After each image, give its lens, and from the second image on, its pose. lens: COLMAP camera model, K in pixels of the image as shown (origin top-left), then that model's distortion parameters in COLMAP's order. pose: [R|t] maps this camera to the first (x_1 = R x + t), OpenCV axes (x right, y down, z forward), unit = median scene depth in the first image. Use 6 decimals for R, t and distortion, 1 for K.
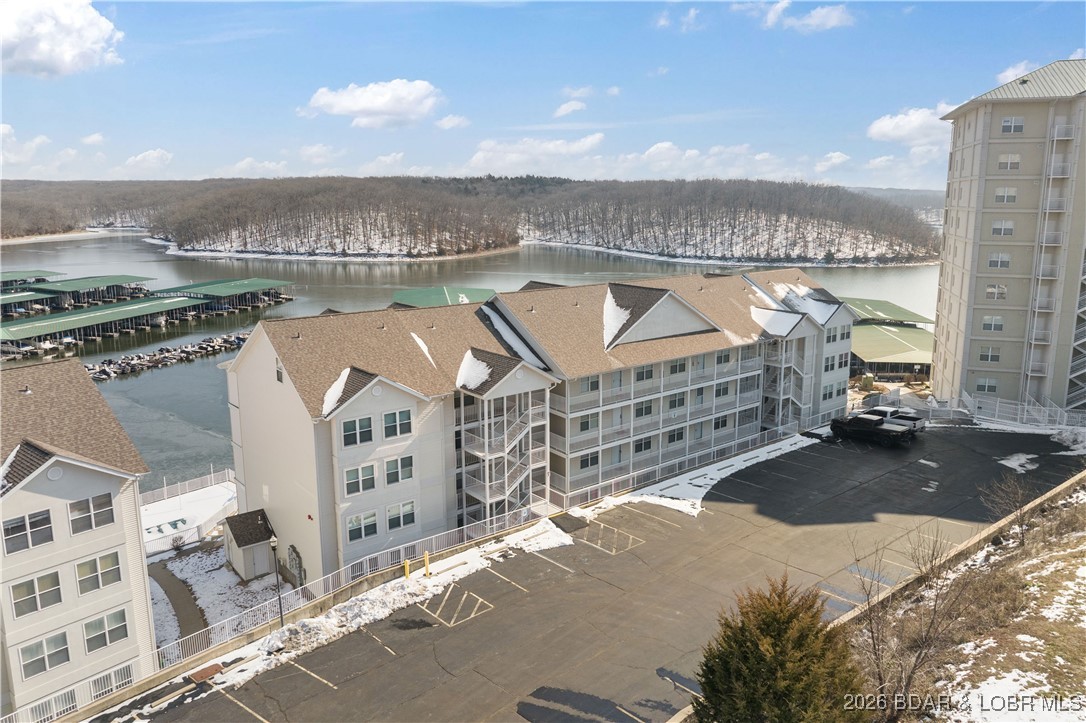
lens RADIAL K [[804.7, 0, 525.2], [0, 804.7, 364.1], [0, 0, 1]] dist [-0.090014, 0.072197]
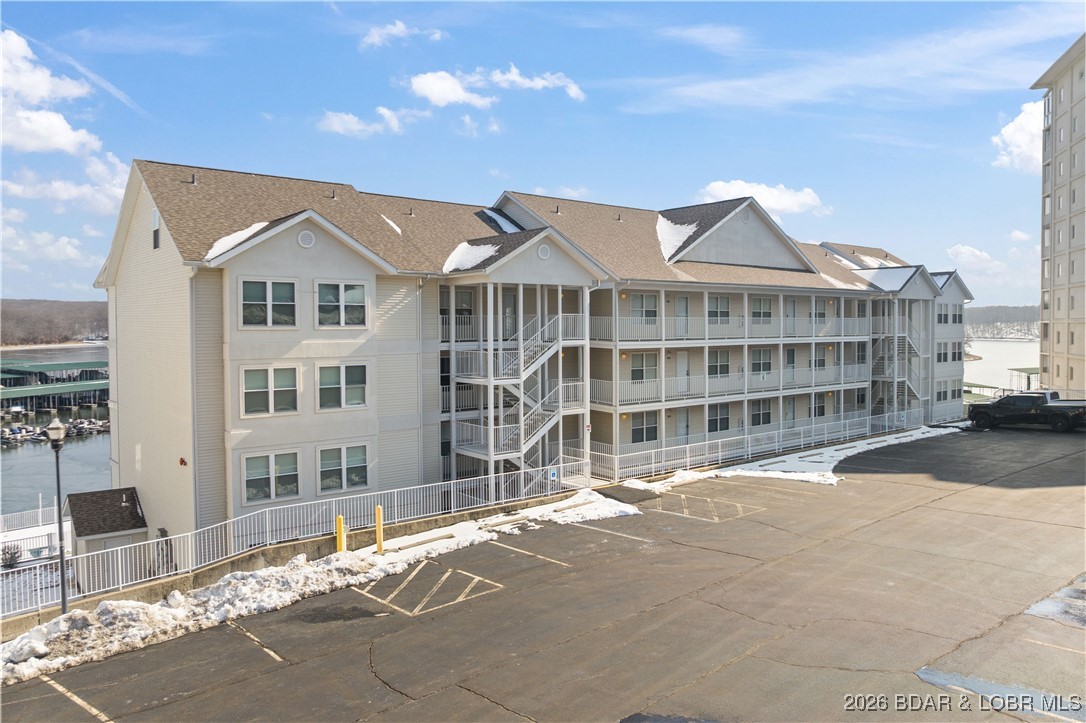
lens RADIAL K [[804.7, 0, 525.2], [0, 804.7, 364.1], [0, 0, 1]] dist [-0.090014, 0.072197]
pose [[0.999998, 0.000110, -0.001877, -0.021821], [-0.000409, 0.987155, -0.159765, 0.212655], [0.001836, 0.159765, 0.987153, 0.422105]]
